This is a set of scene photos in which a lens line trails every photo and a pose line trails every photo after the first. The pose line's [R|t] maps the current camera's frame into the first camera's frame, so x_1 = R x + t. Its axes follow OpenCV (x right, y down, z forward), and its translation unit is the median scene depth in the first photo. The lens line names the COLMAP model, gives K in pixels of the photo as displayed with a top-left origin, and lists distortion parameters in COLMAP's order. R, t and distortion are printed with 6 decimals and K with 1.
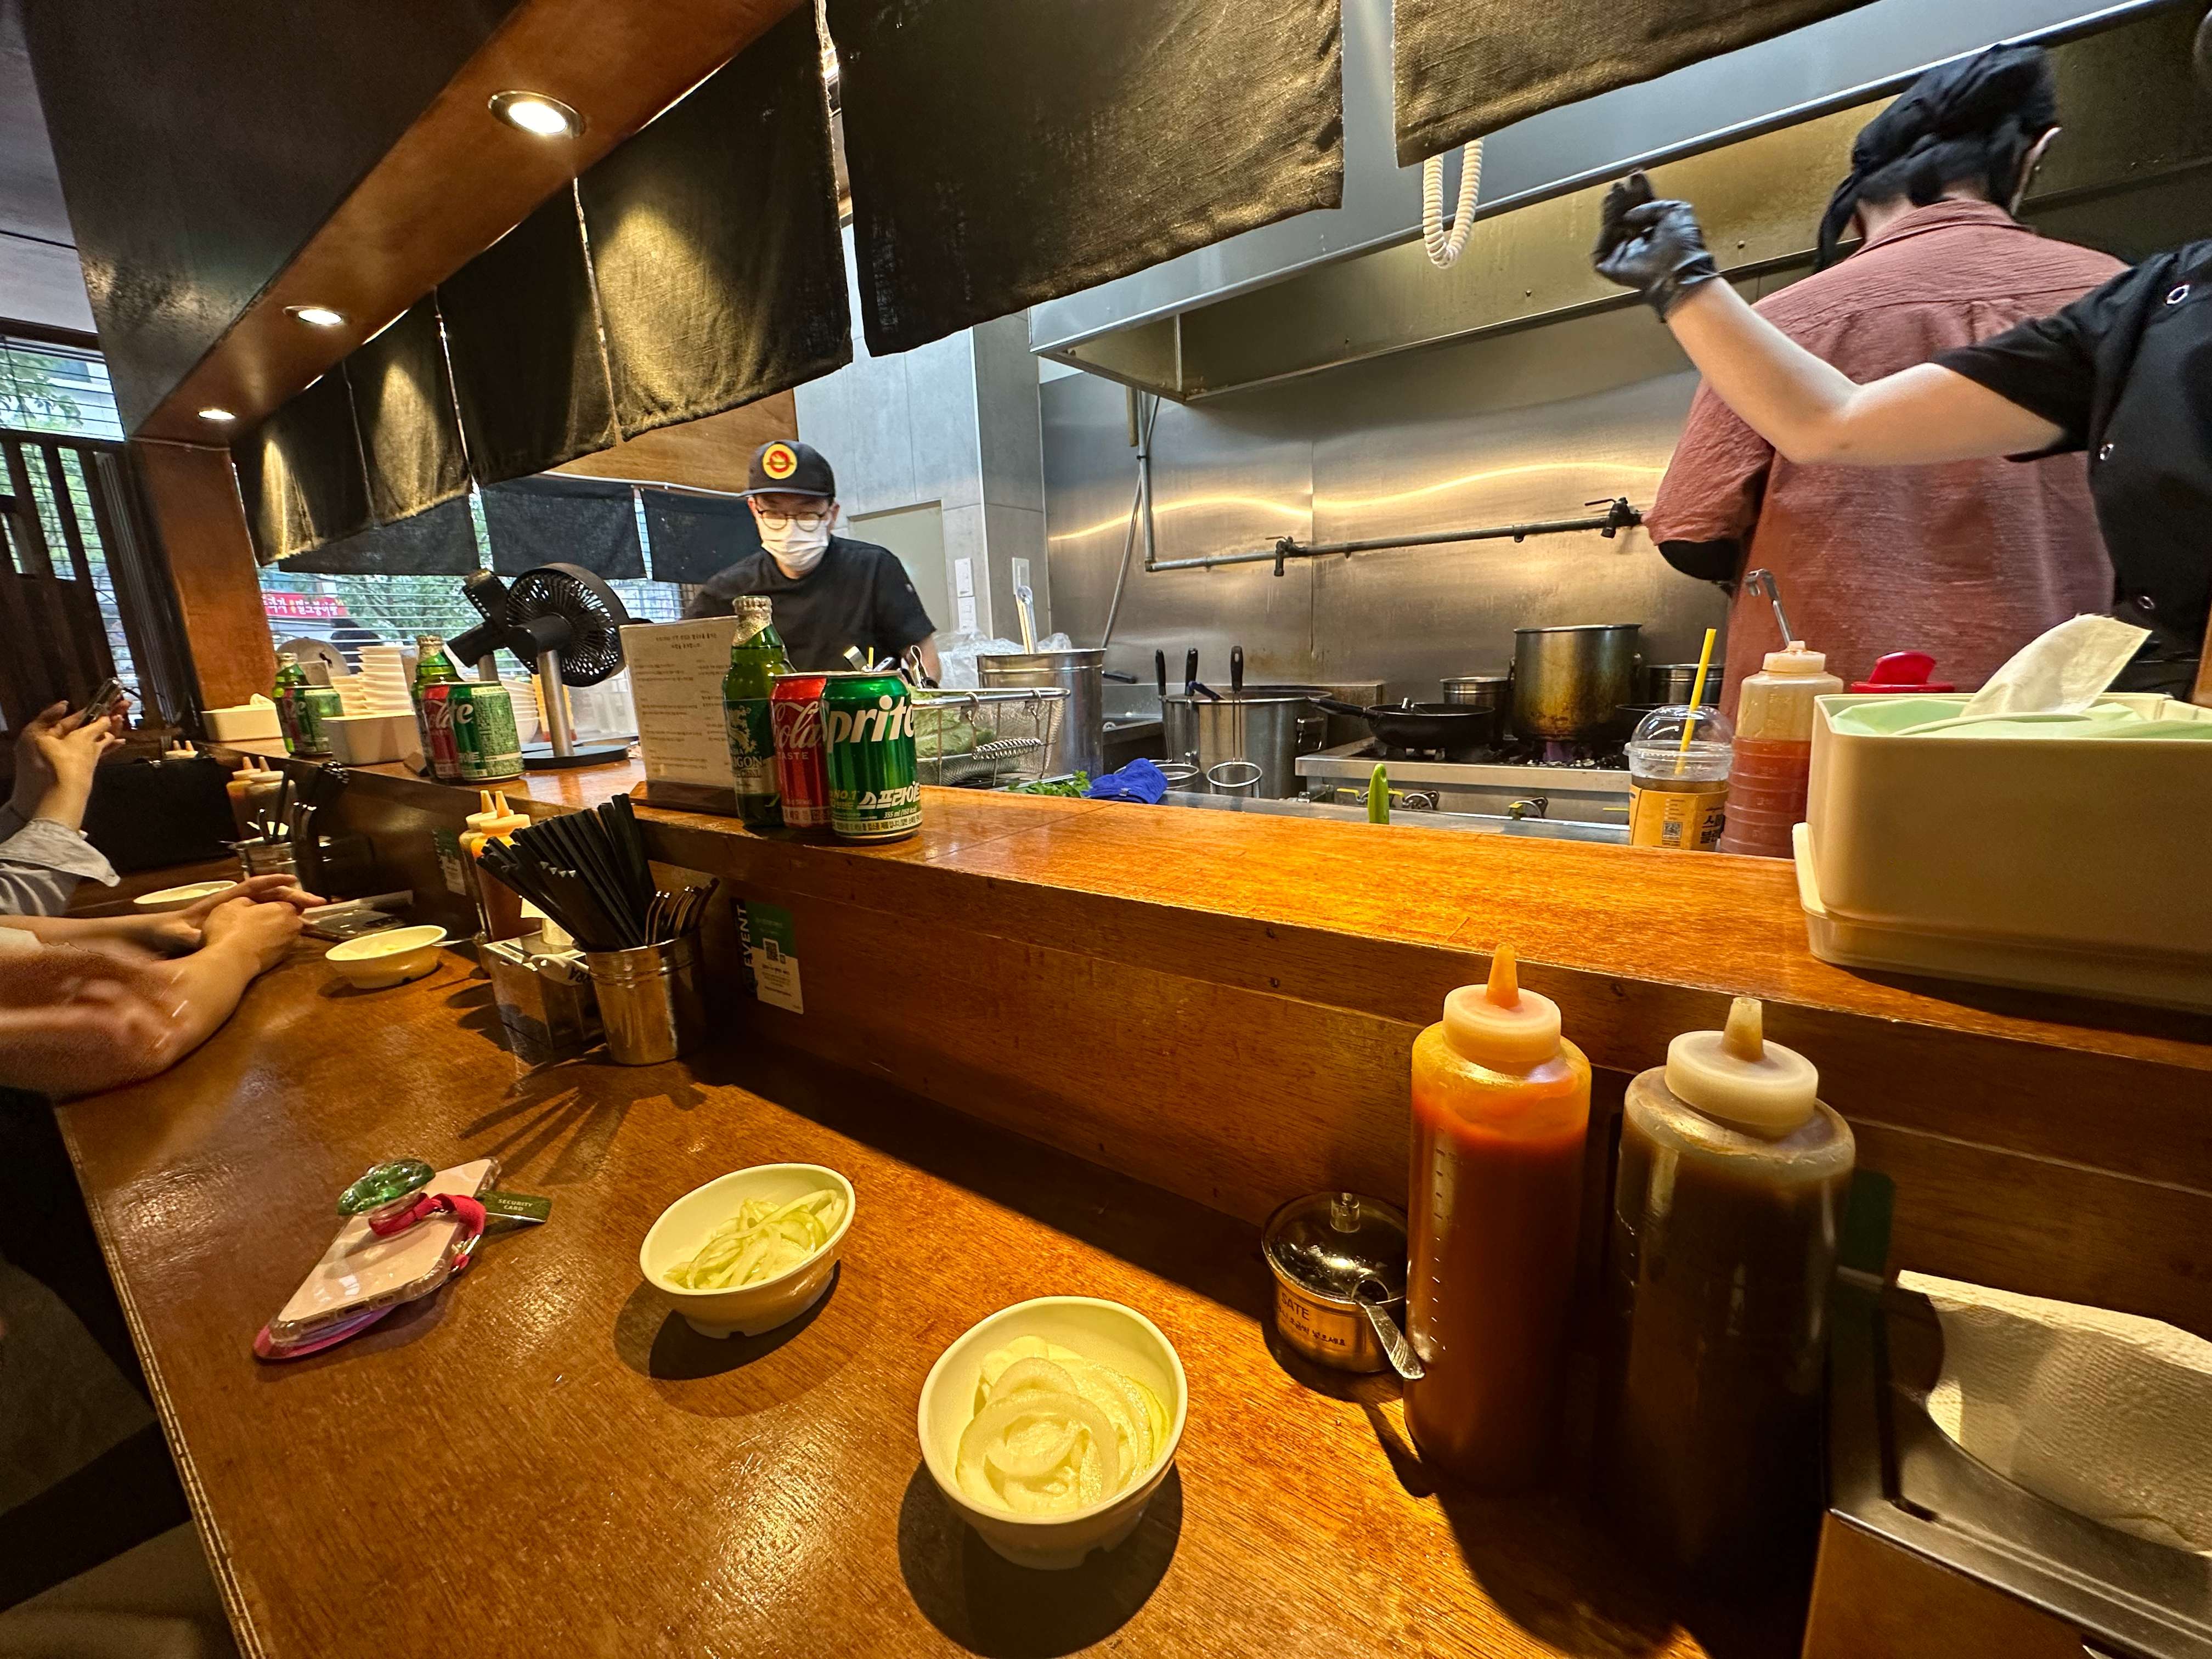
lens RADIAL K [[889.3, 0, 1105.1], [0, 889.3, 832.9], [0, 0, 1]] dist [-0.002794, 0.000732]
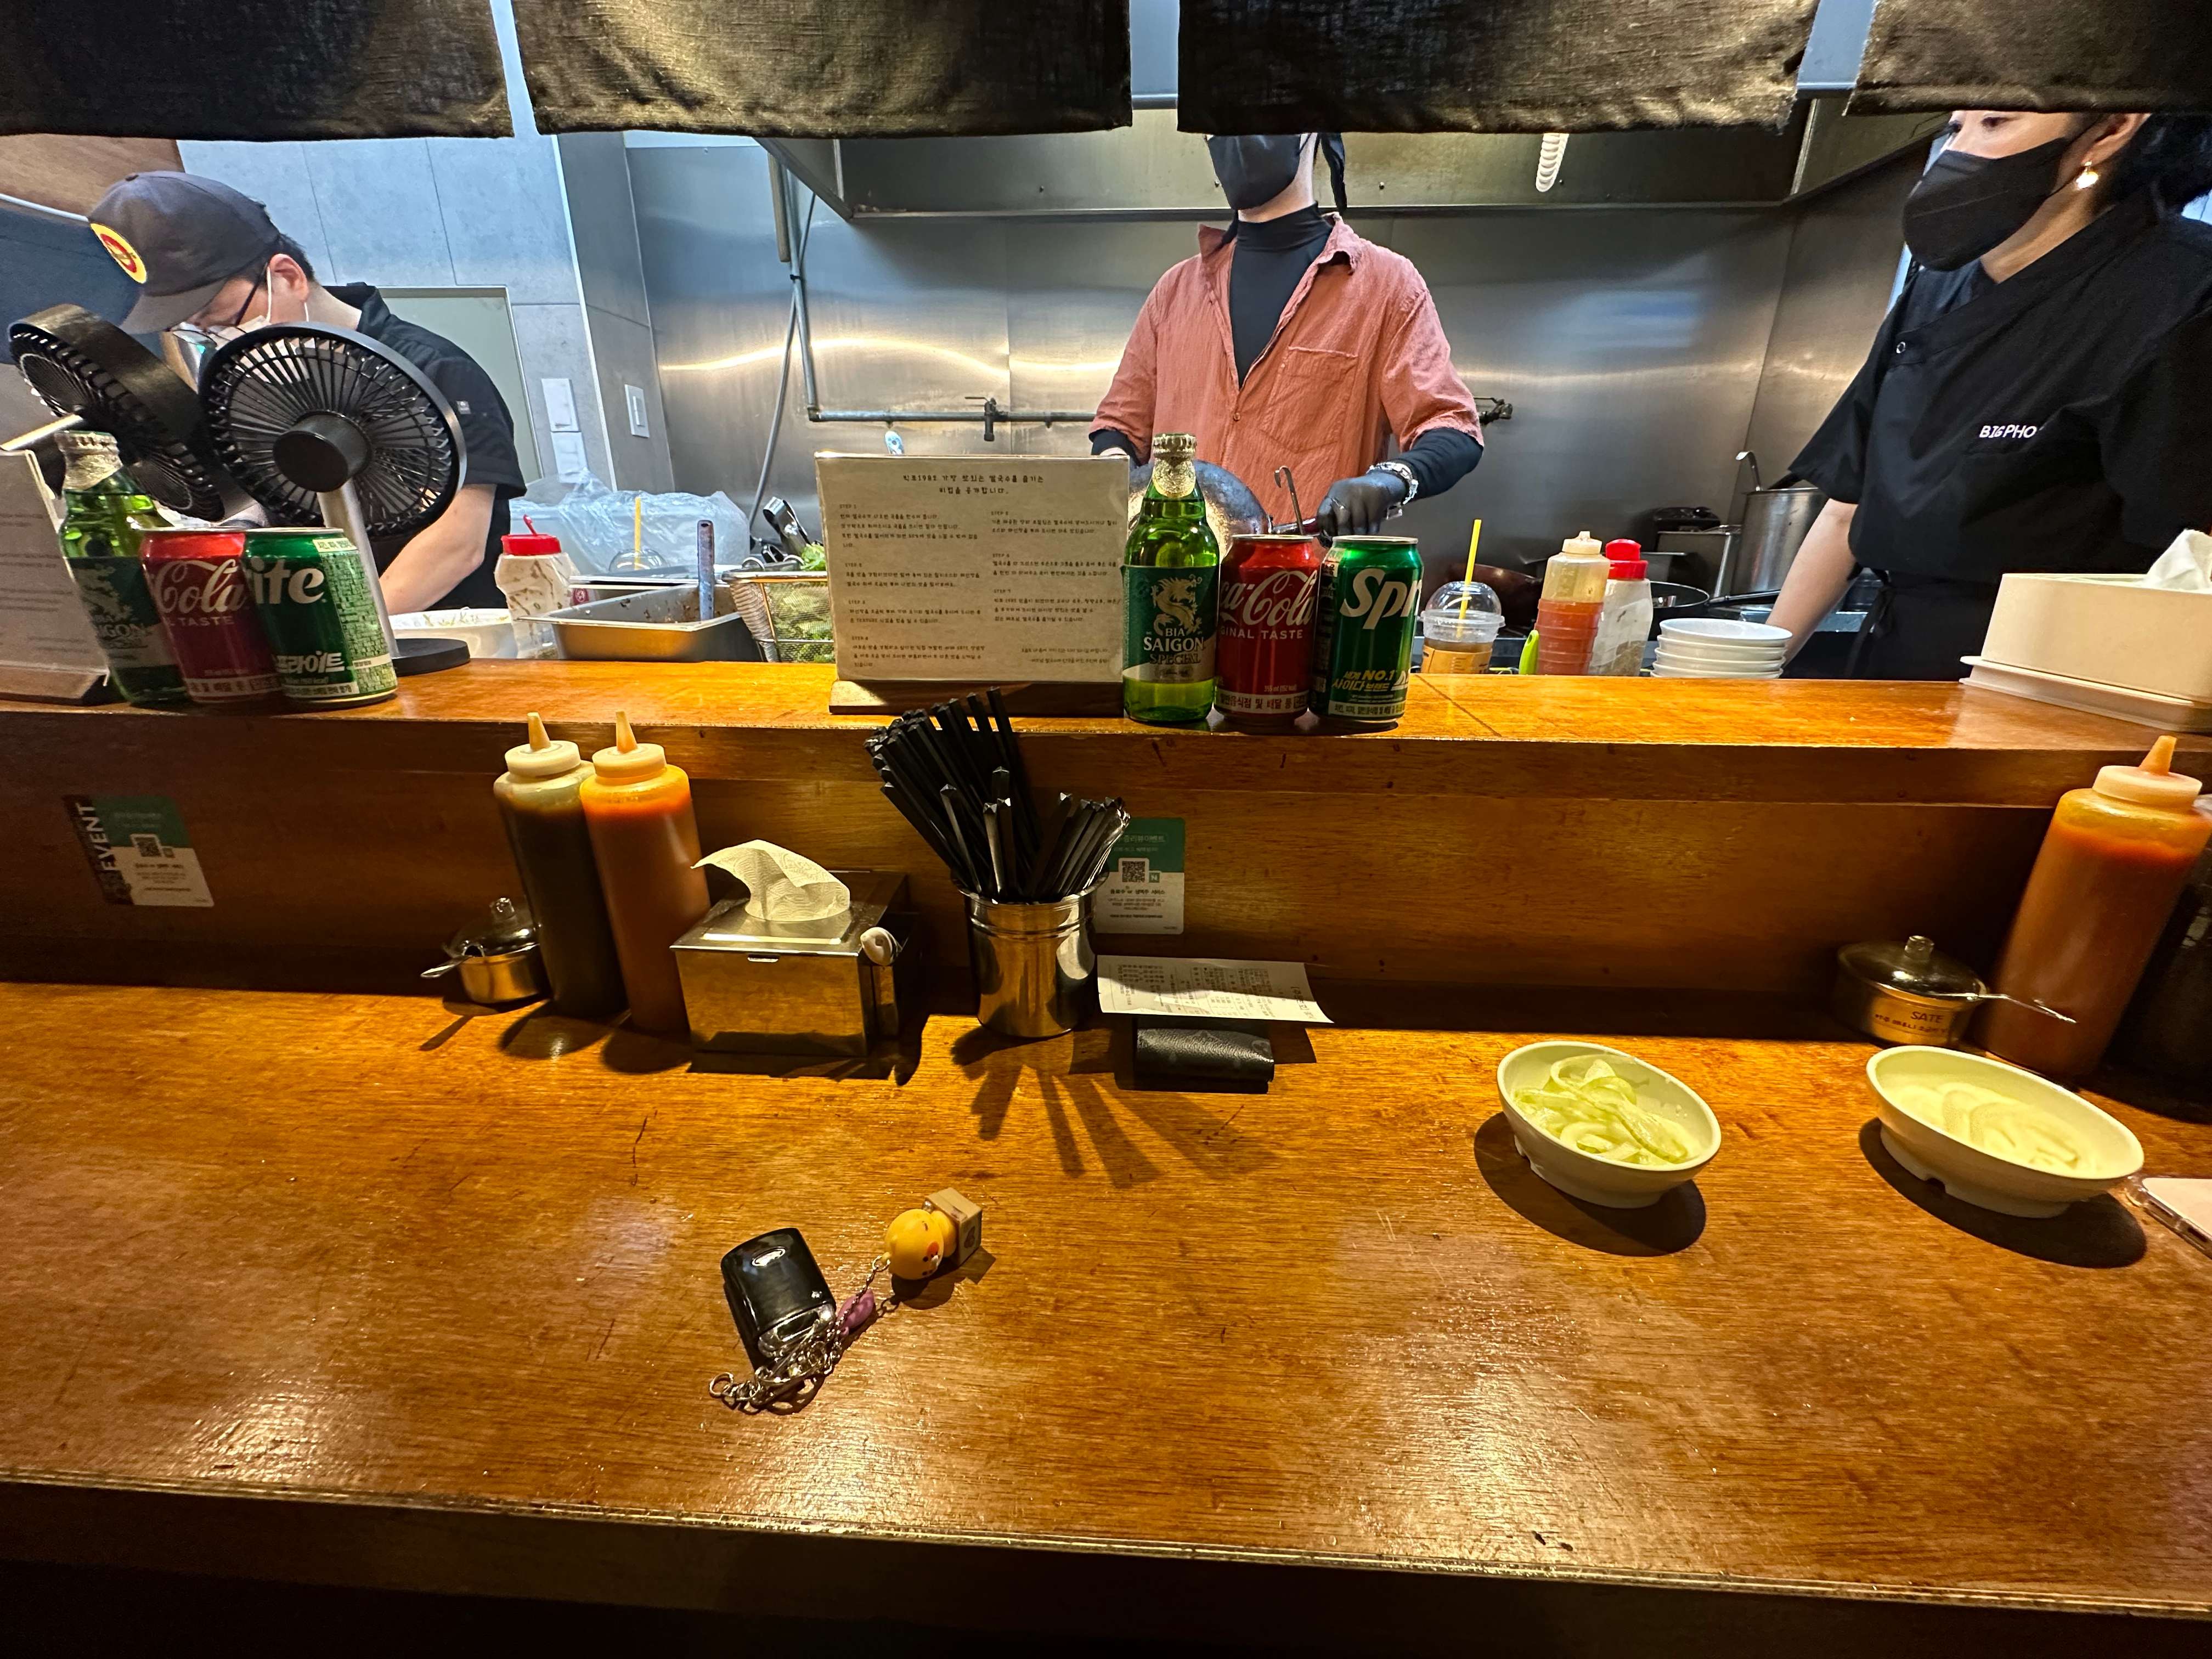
lens RADIAL K [[889.3, 0, 1103.7], [0, 889.3, 838.0], [0, 0, 1]] dist [-0.002794, 0.000732]
pose [[0.830676, -0.150031, 0.536161, -0.420722], [0.075056, 0.984393, 0.159173, -0.018128], [-0.551674, -0.091979, 0.828973, 0.154074]]
